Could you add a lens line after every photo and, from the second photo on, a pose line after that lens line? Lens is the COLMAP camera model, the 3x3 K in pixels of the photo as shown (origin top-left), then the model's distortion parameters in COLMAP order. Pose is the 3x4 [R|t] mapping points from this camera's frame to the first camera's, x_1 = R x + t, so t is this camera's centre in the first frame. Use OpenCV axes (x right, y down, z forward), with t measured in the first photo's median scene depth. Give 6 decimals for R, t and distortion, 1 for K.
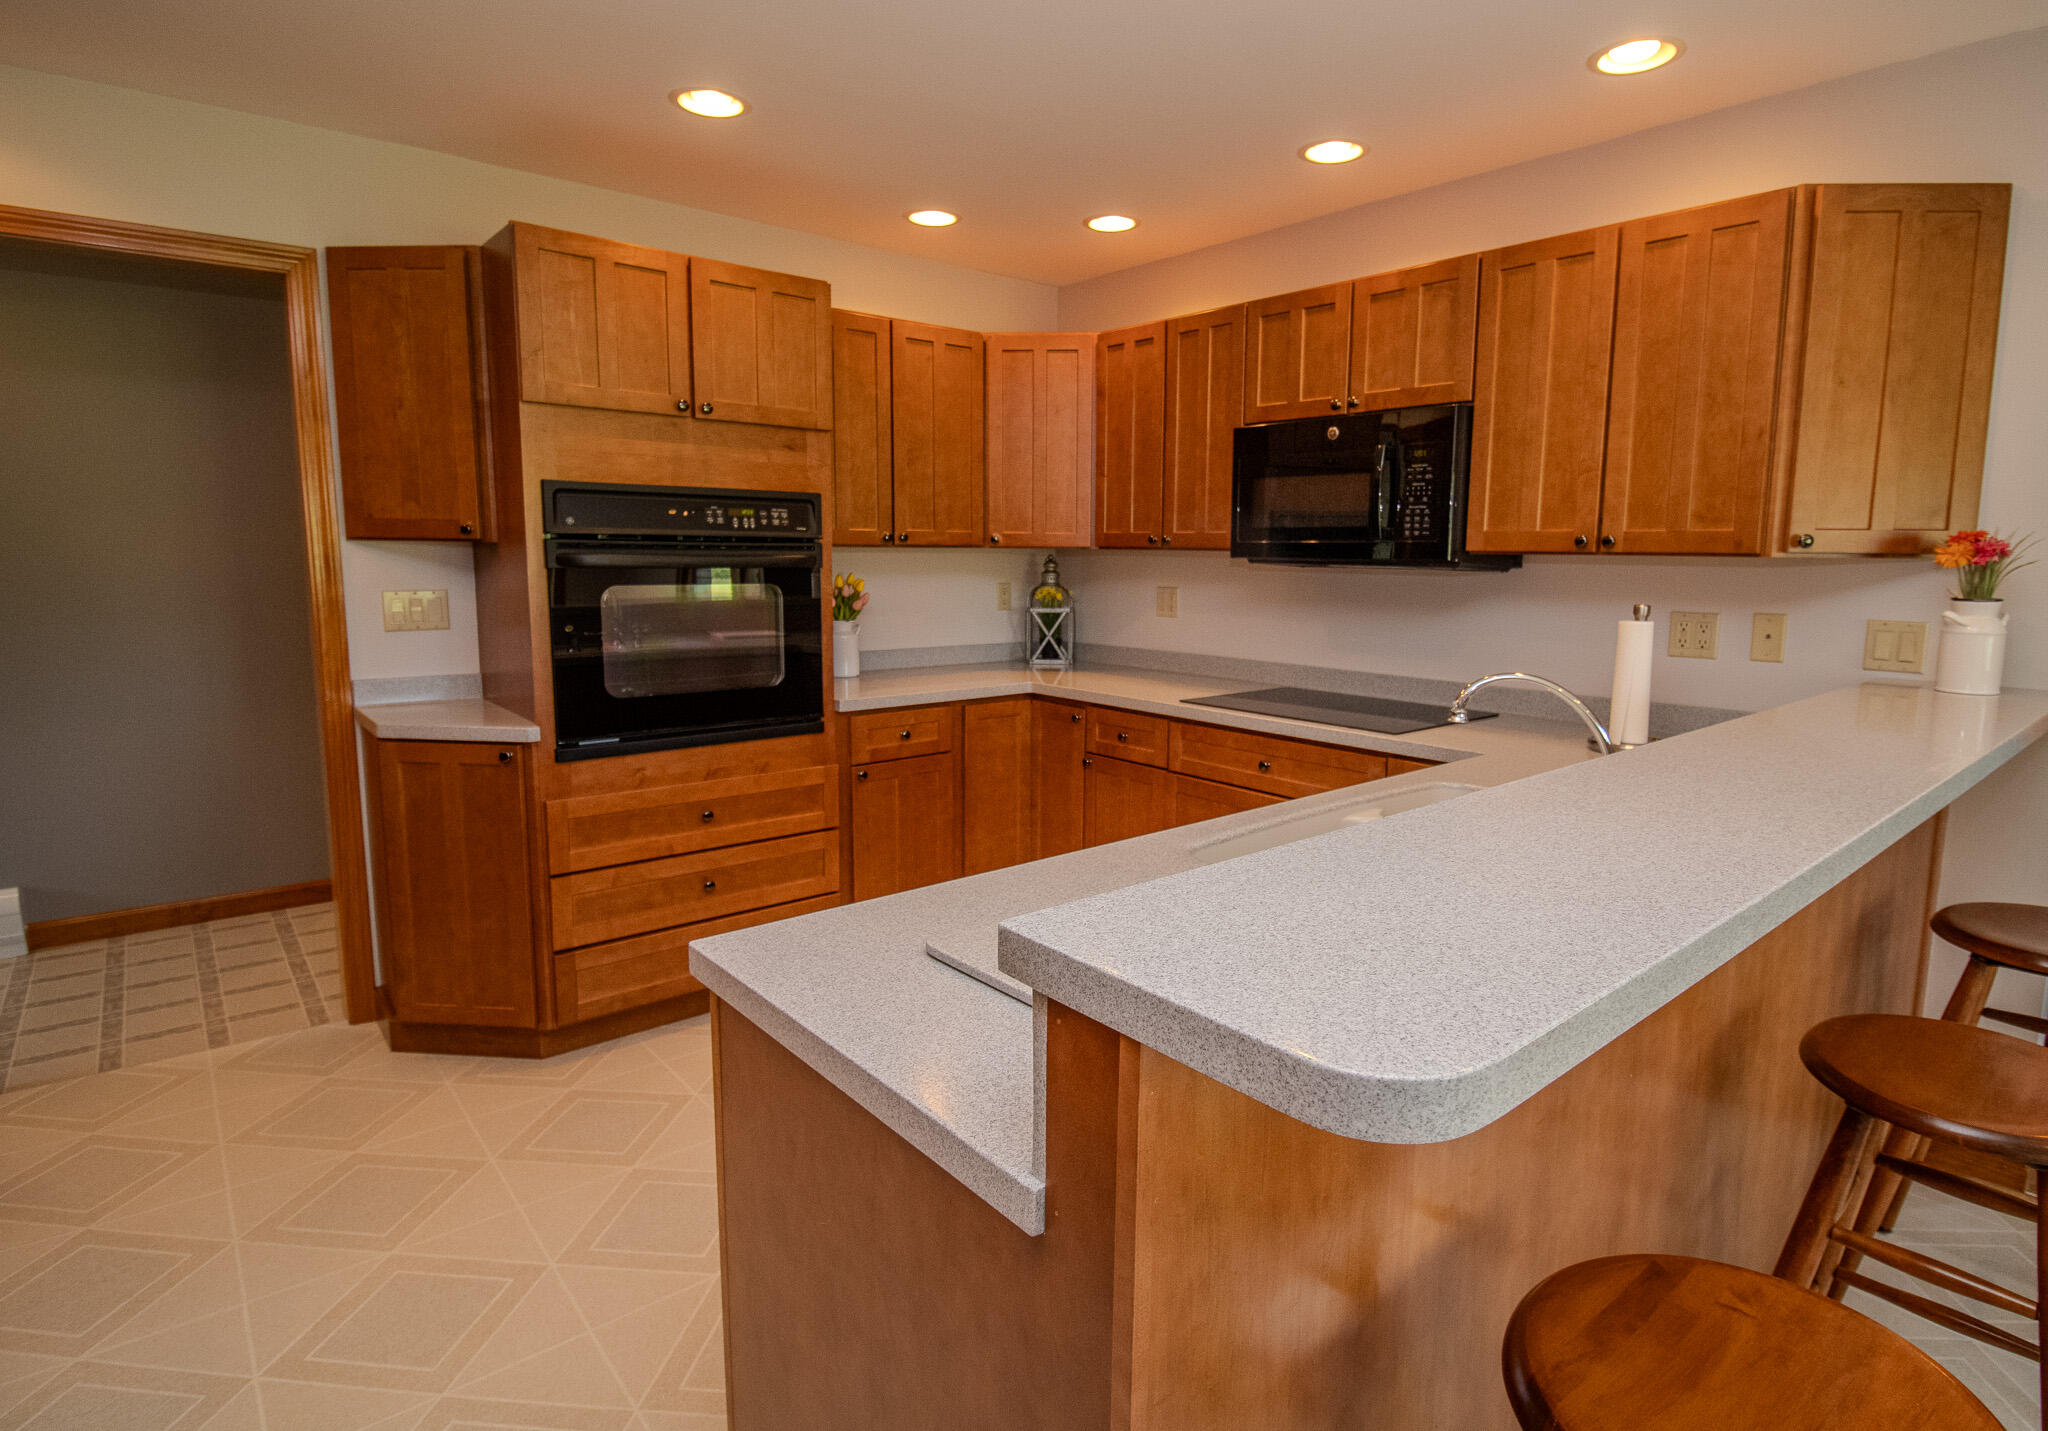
lens RADIAL K [[1074.6, 0, 1060.2], [0, 1074.6, 674.2], [0, 0, 1]] dist [-0.027659, 0.000315]
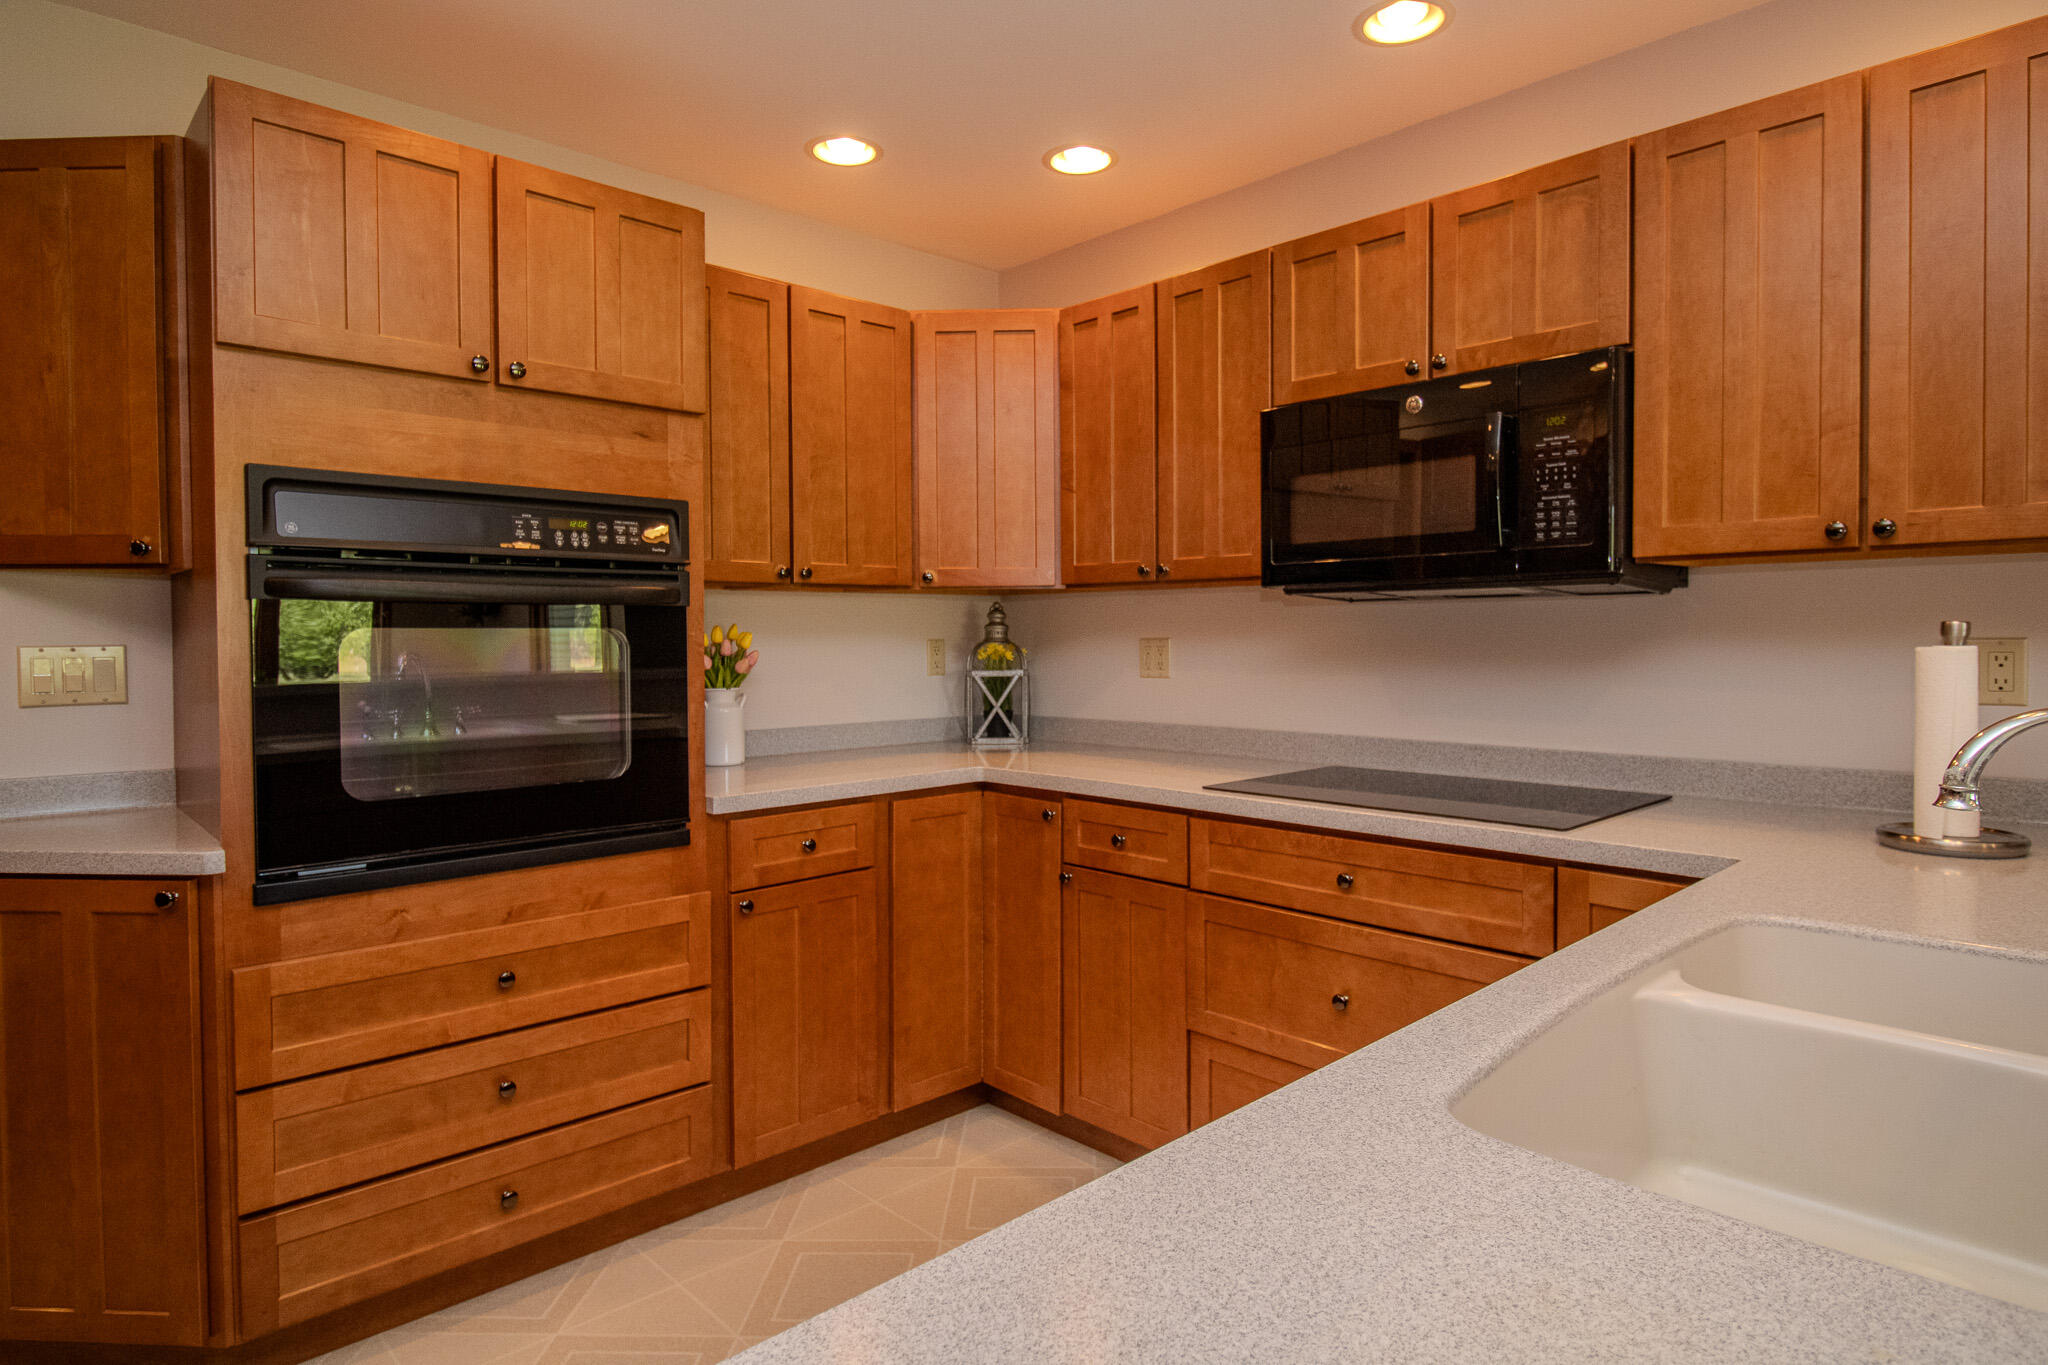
lens RADIAL K [[1138.6, 0, 1024.2], [0, 1138.6, 638.9], [0, 0, 1]] dist [-0.010979, -0.001753]
pose [[0.998631, -0.015186, 0.050062, -0.044467], [0.020610, 0.993754, -0.109670, 0.007674], [-0.048084, 0.110551, 0.992707, 0.274514]]
